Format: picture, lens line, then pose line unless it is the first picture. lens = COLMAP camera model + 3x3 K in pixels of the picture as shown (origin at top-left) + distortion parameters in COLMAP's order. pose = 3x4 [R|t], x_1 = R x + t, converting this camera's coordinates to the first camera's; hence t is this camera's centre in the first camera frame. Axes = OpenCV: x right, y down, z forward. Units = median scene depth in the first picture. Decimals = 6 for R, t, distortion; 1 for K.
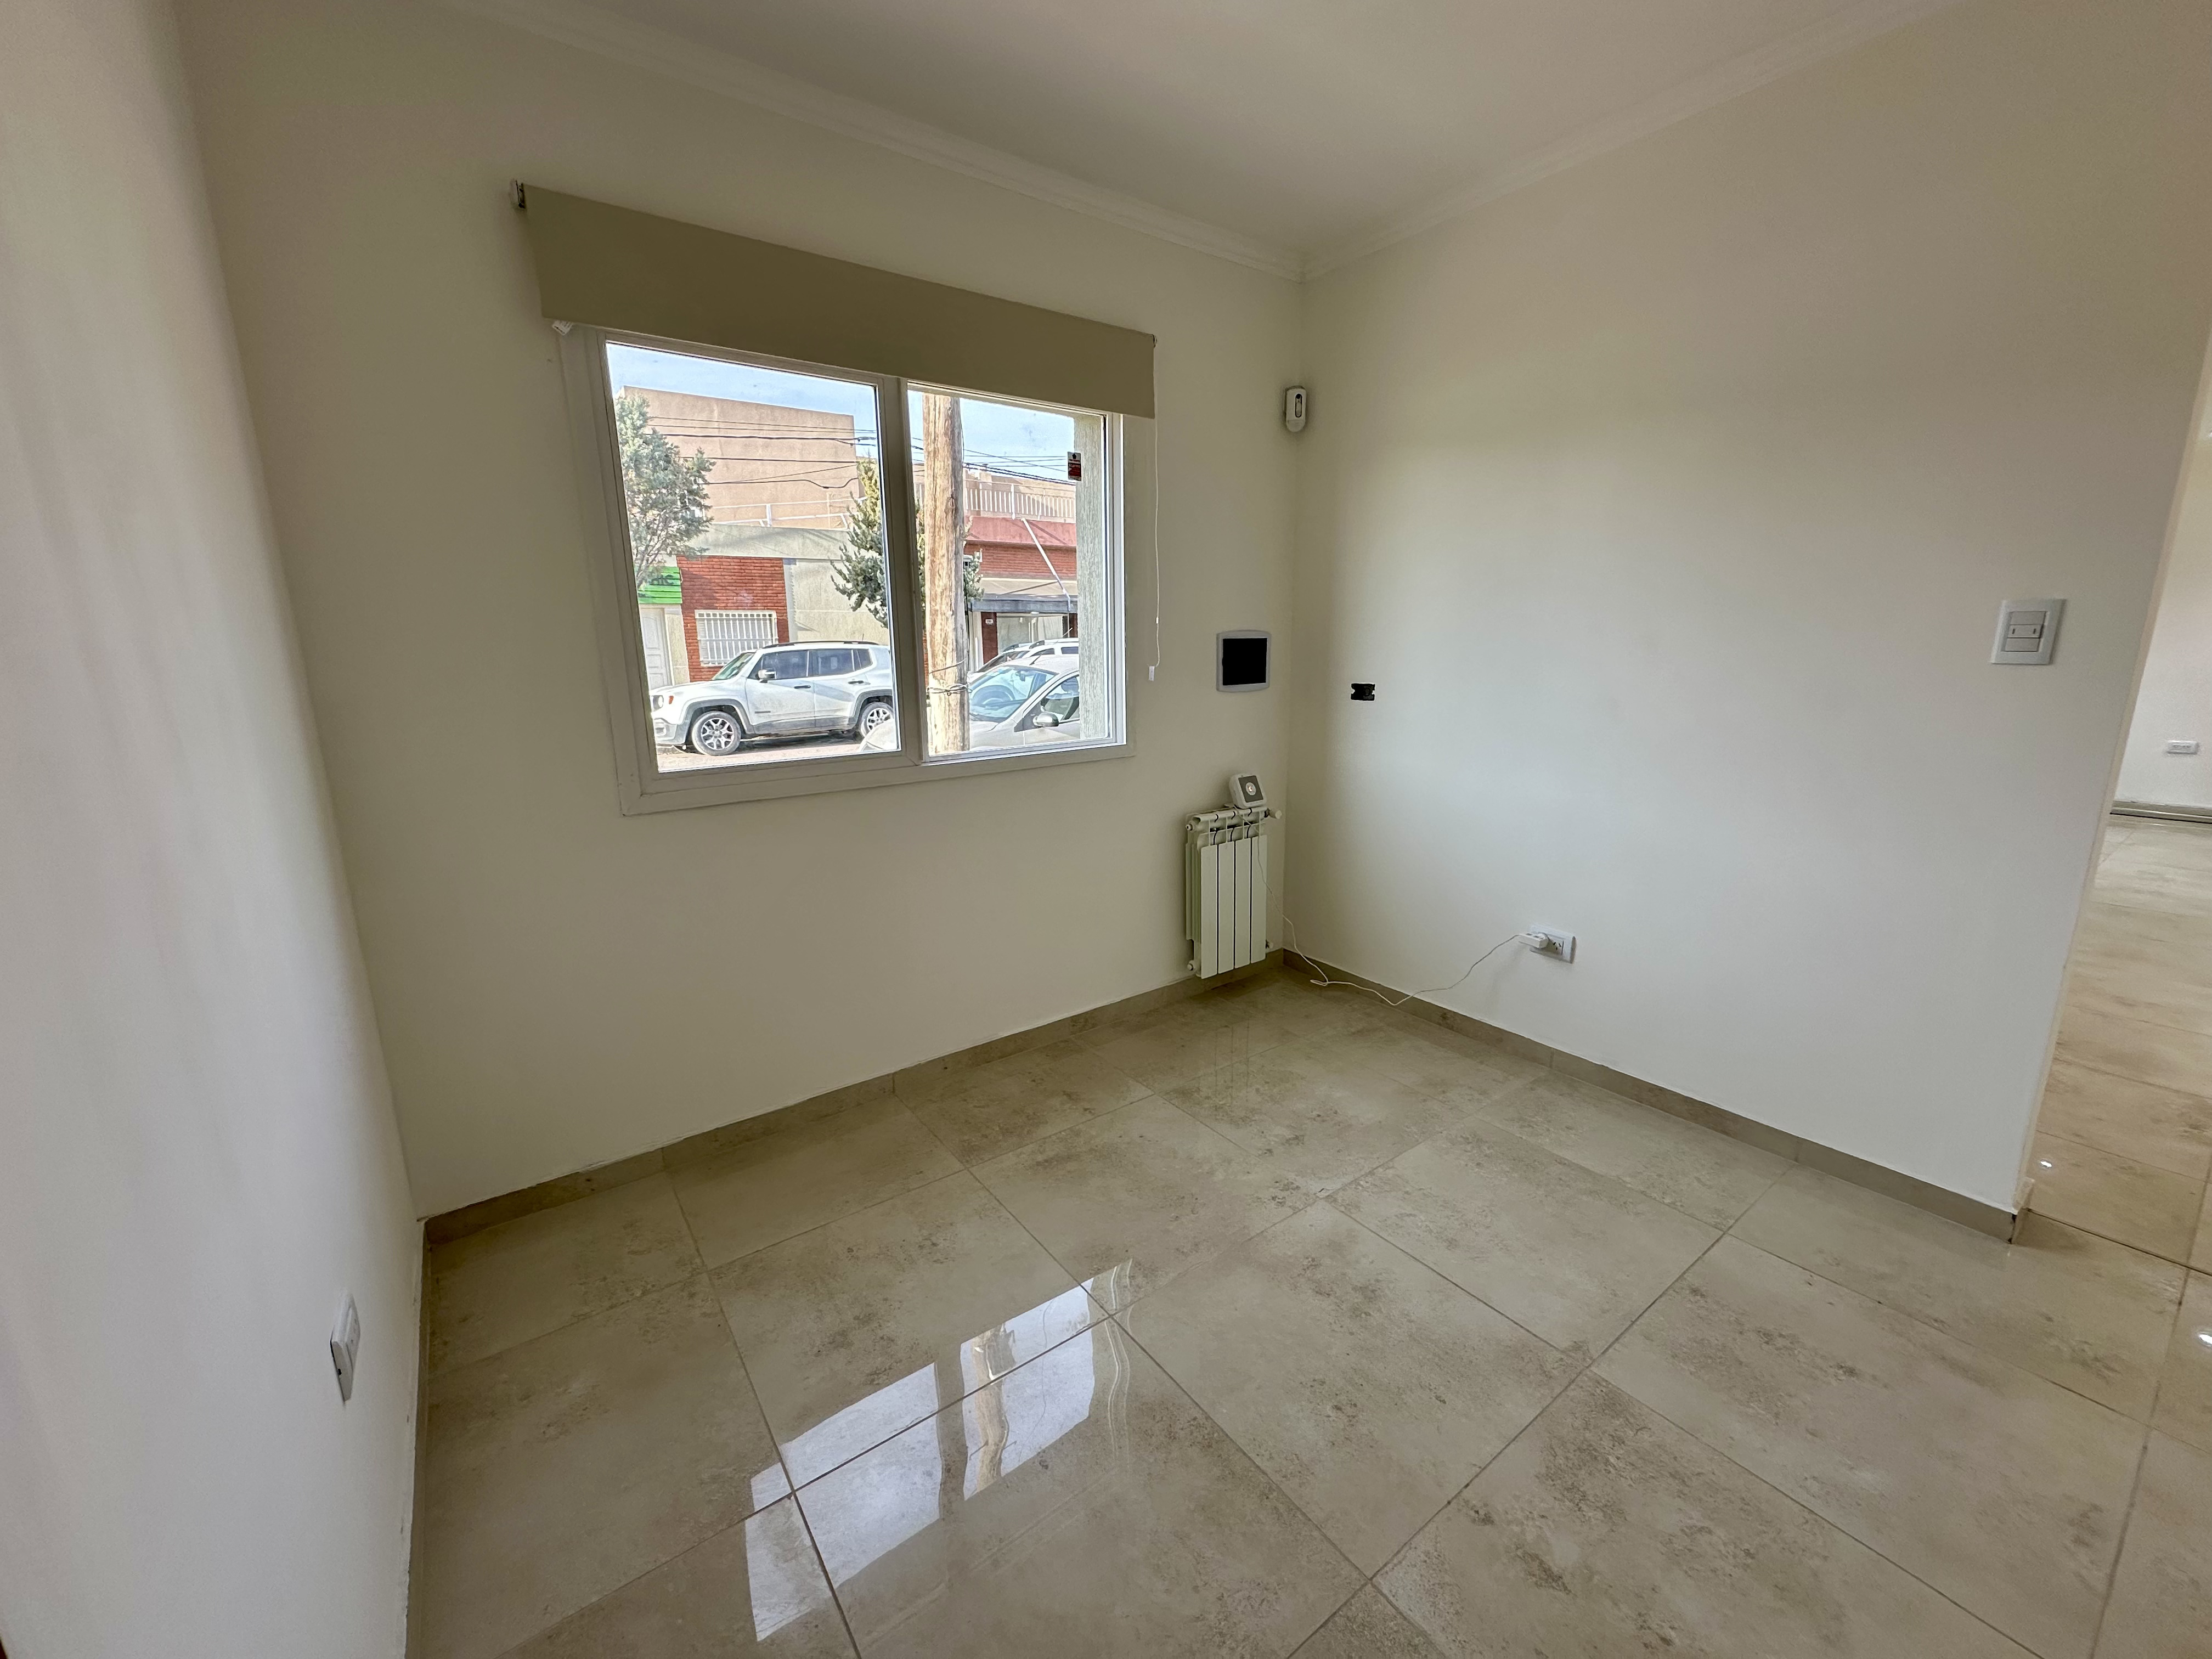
lens RADIAL K [[881.7, 0, 1103.8], [0, 881.7, 830.7], [0, 0, 1]] dist [-0.001300, -0.000130]
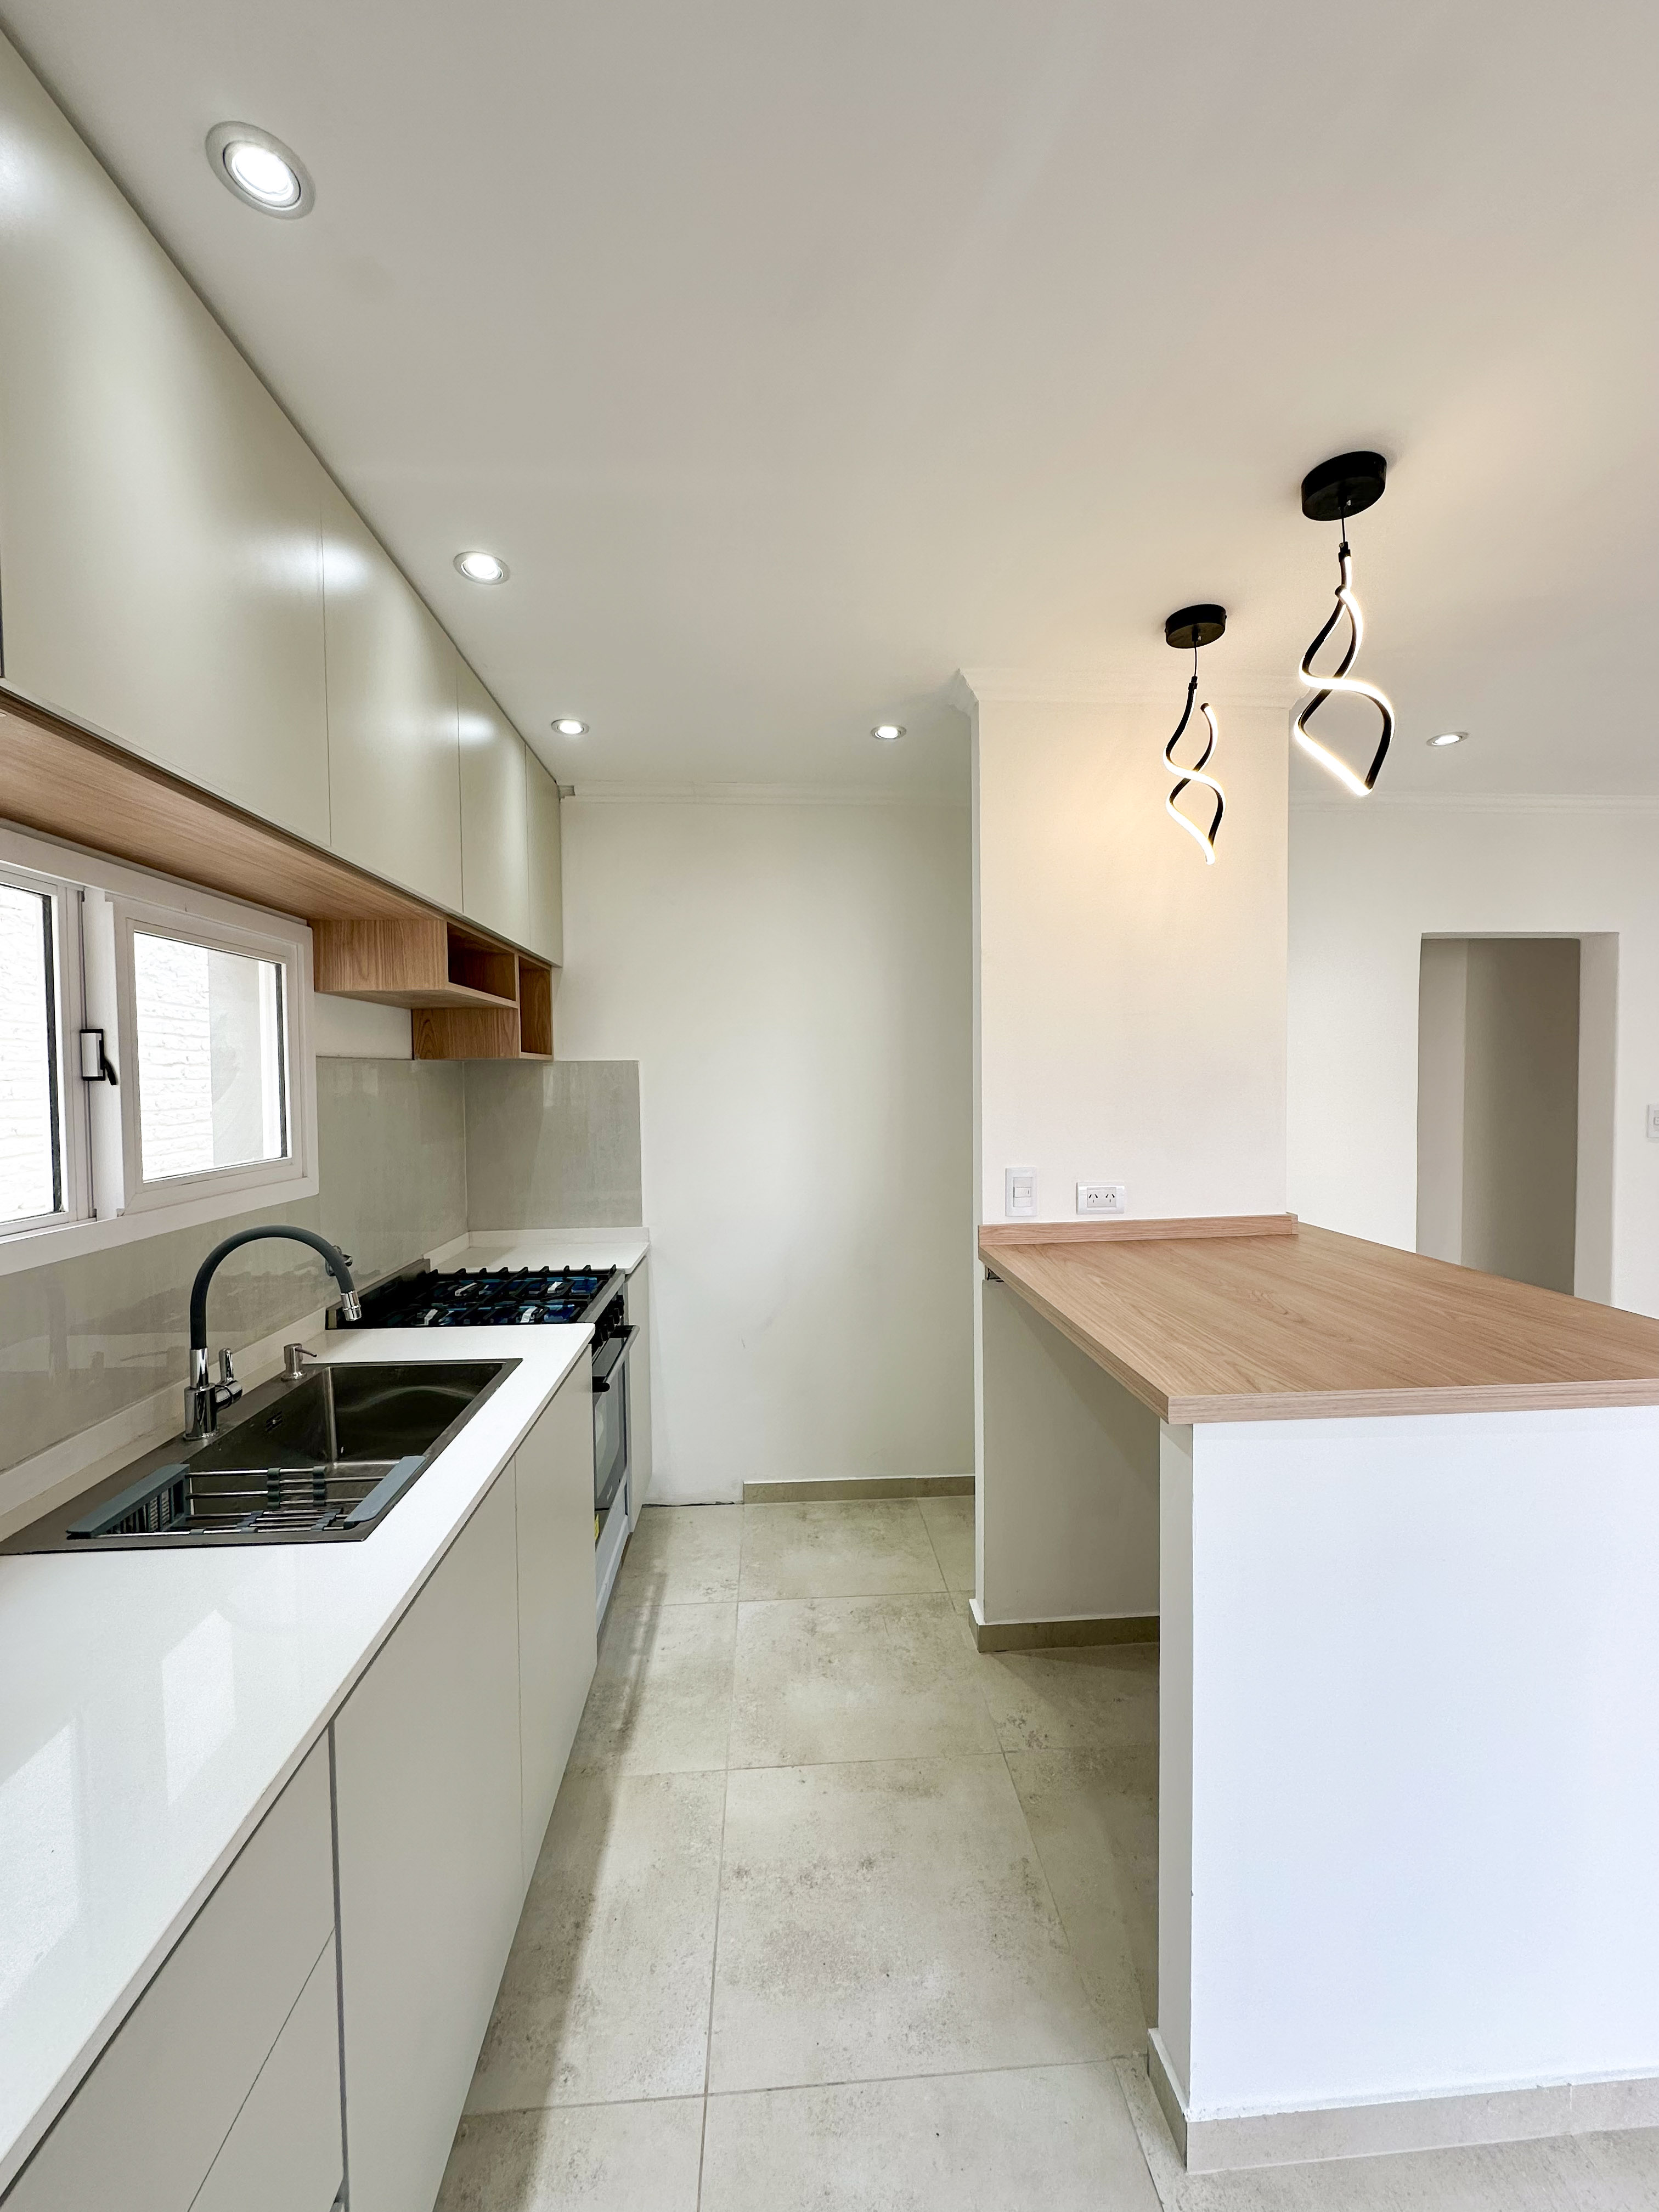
lens RADIAL K [[881.7, 0, 820.5], [0, 881.7, 1102.3], [0, 0, 1]] dist [-0.001300, -0.000130]
pose [[-0.539497, 0.030701, -0.841428, 1.002965], [-0.180565, 0.971867, 0.151232, -0.380309], [0.822399, 0.233521, -0.518776, 1.330000]]
